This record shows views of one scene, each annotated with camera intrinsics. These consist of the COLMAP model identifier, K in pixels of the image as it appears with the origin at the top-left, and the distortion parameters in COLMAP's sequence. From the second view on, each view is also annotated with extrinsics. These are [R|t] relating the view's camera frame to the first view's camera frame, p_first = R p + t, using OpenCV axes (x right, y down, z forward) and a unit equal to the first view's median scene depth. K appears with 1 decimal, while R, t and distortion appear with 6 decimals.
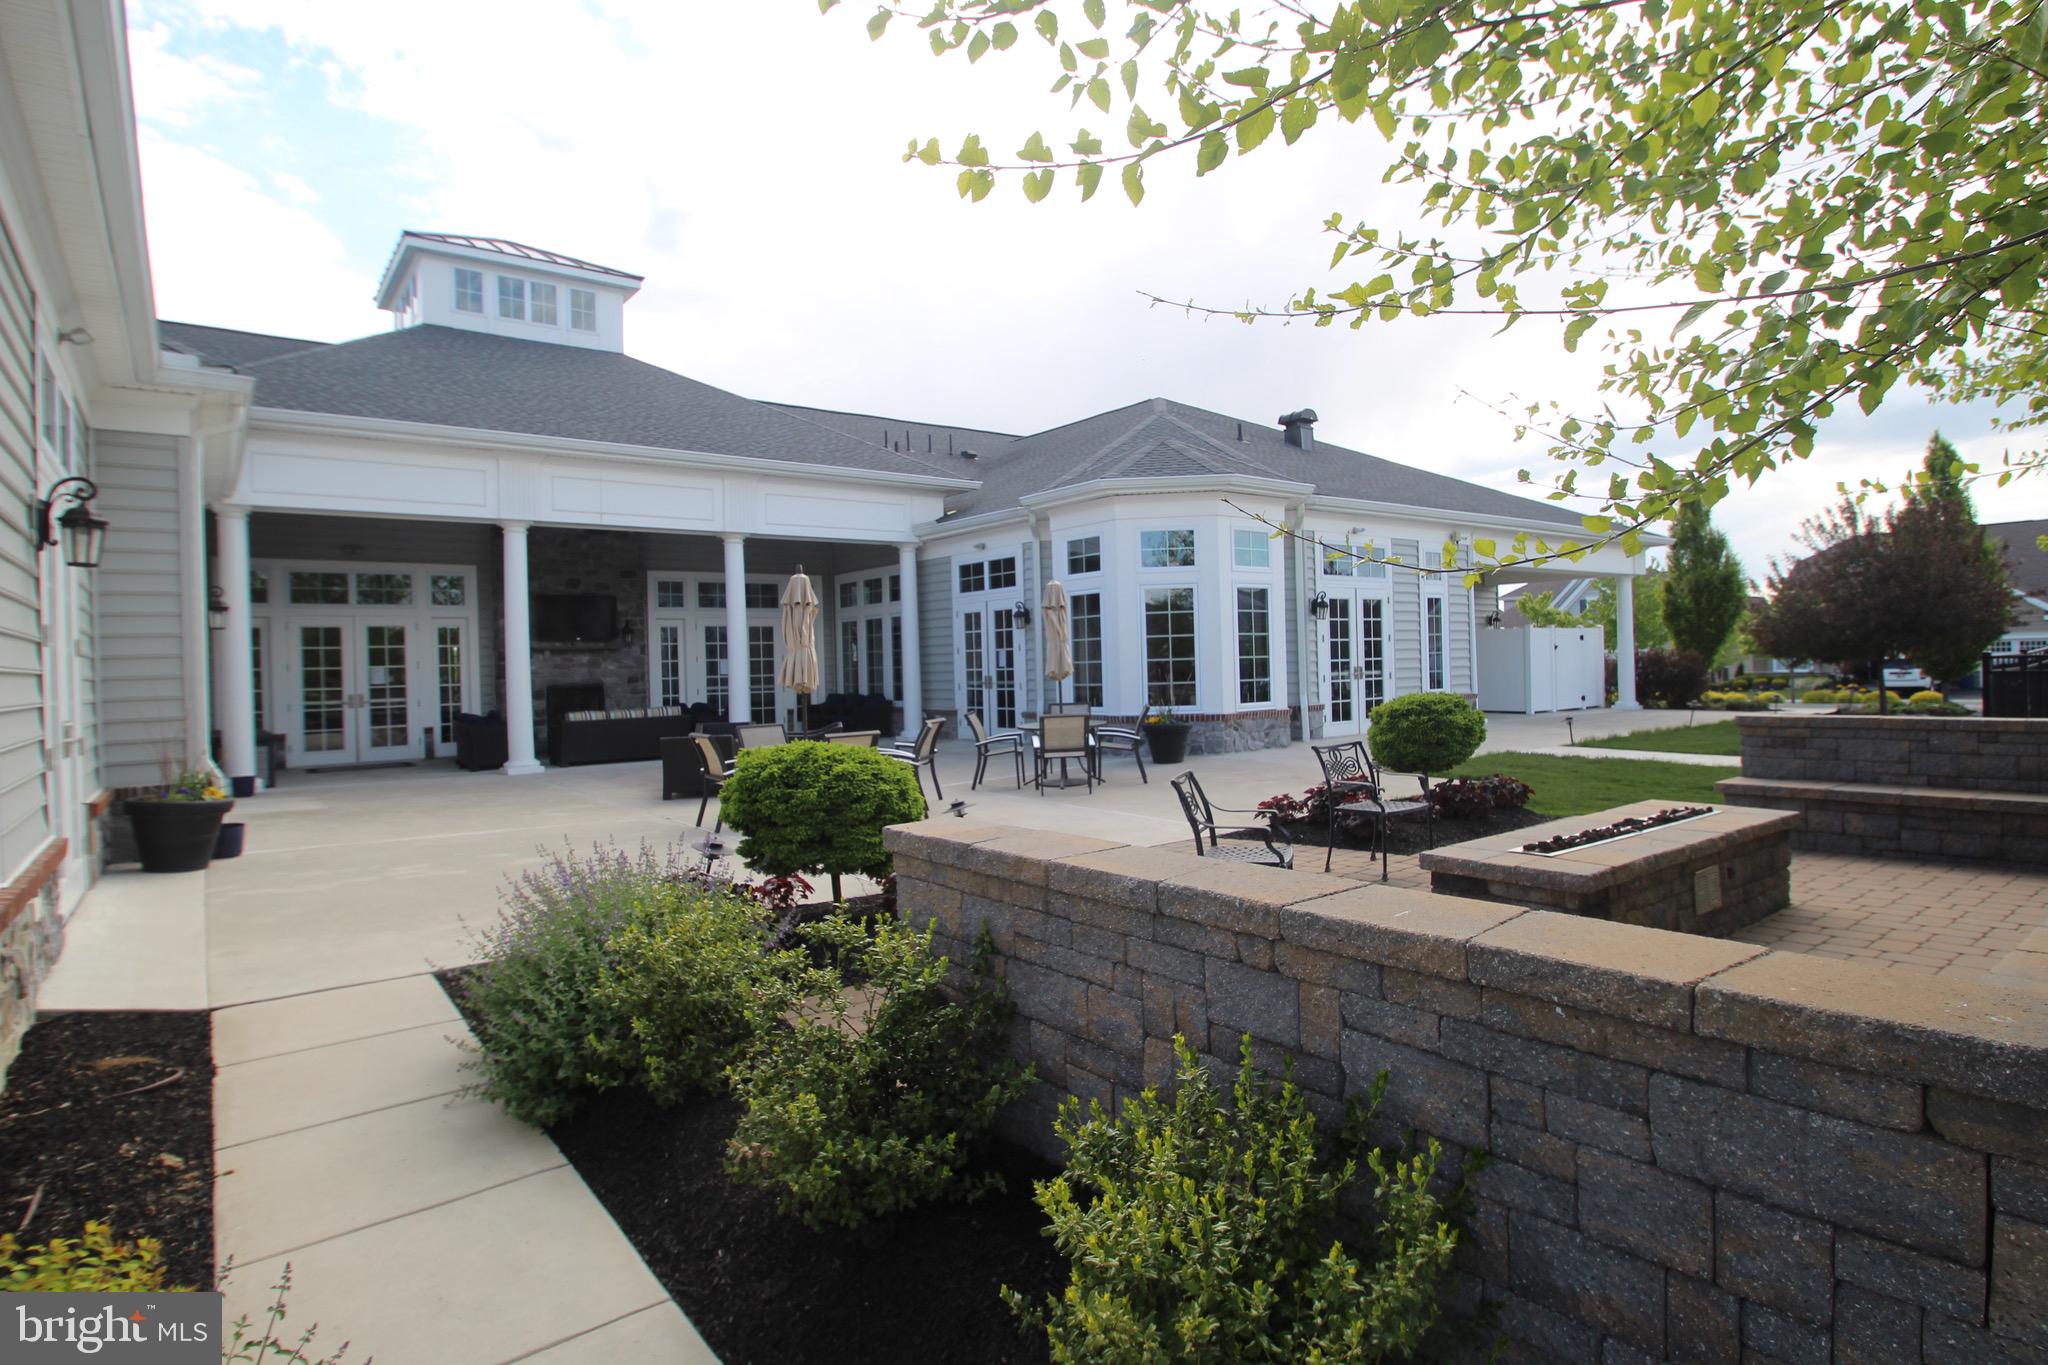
lens RADIAL K [[1086.5, 0, 1021.0], [0, 1086.5, 668.3], [0, 0, 1]] dist [-0.018266, -0.008267]
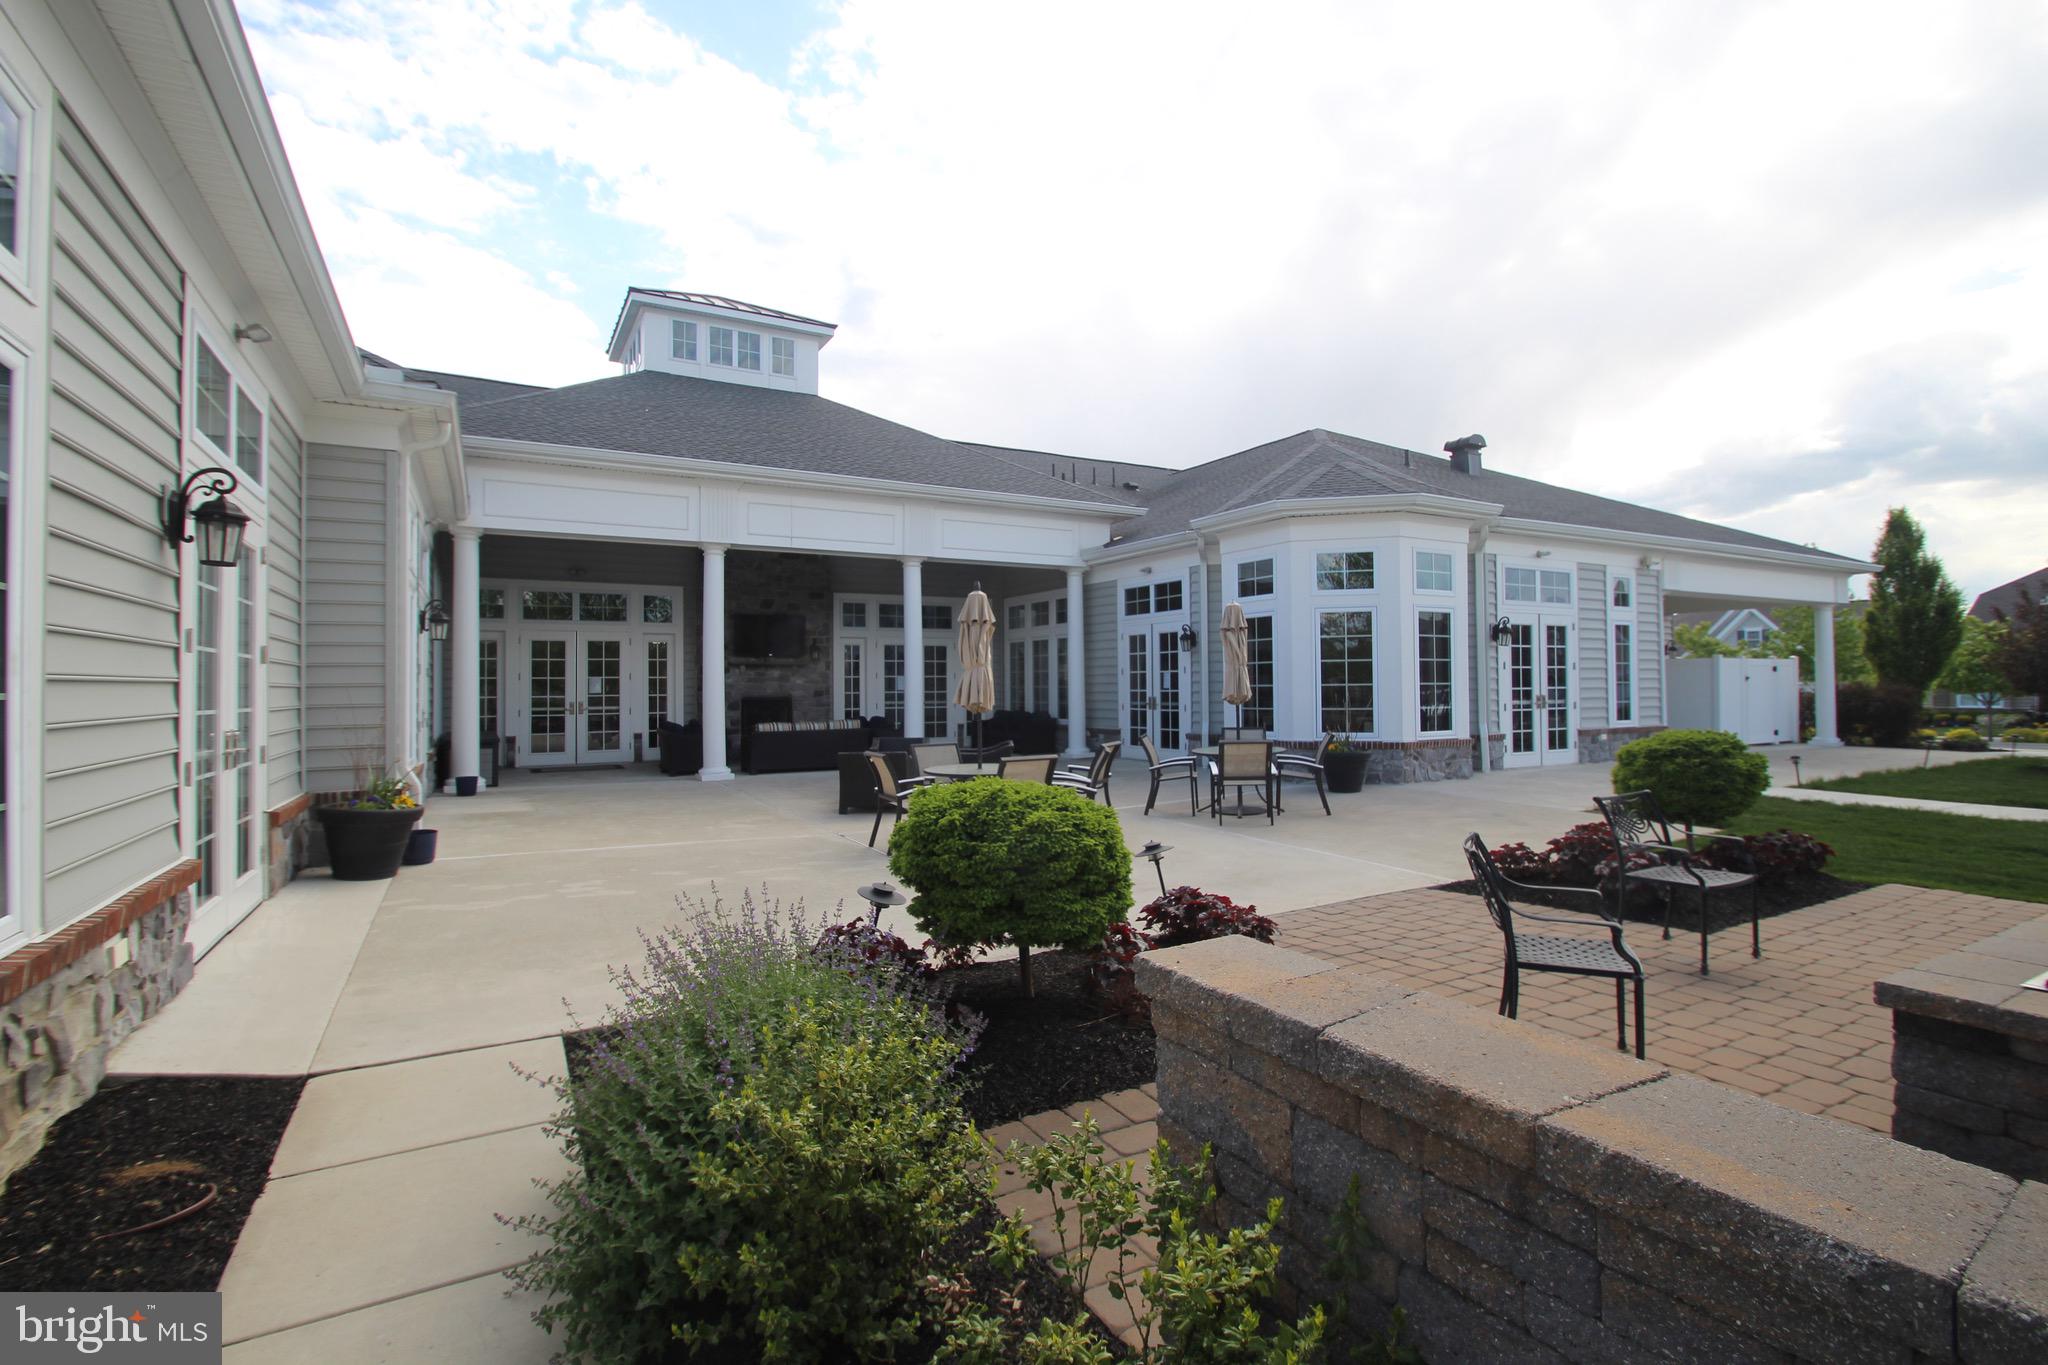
lens RADIAL K [[953.5, 0, 1009.9], [0, 953.5, 677.5], [0, 0, 1]] dist [0.003459, -0.005765]
pose [[0.987937, 0.017880, -0.153823, -0.025638], [-0.019279, 0.999785, -0.007611, -0.002040], [0.153654, 0.010485, 0.988069, 0.096726]]
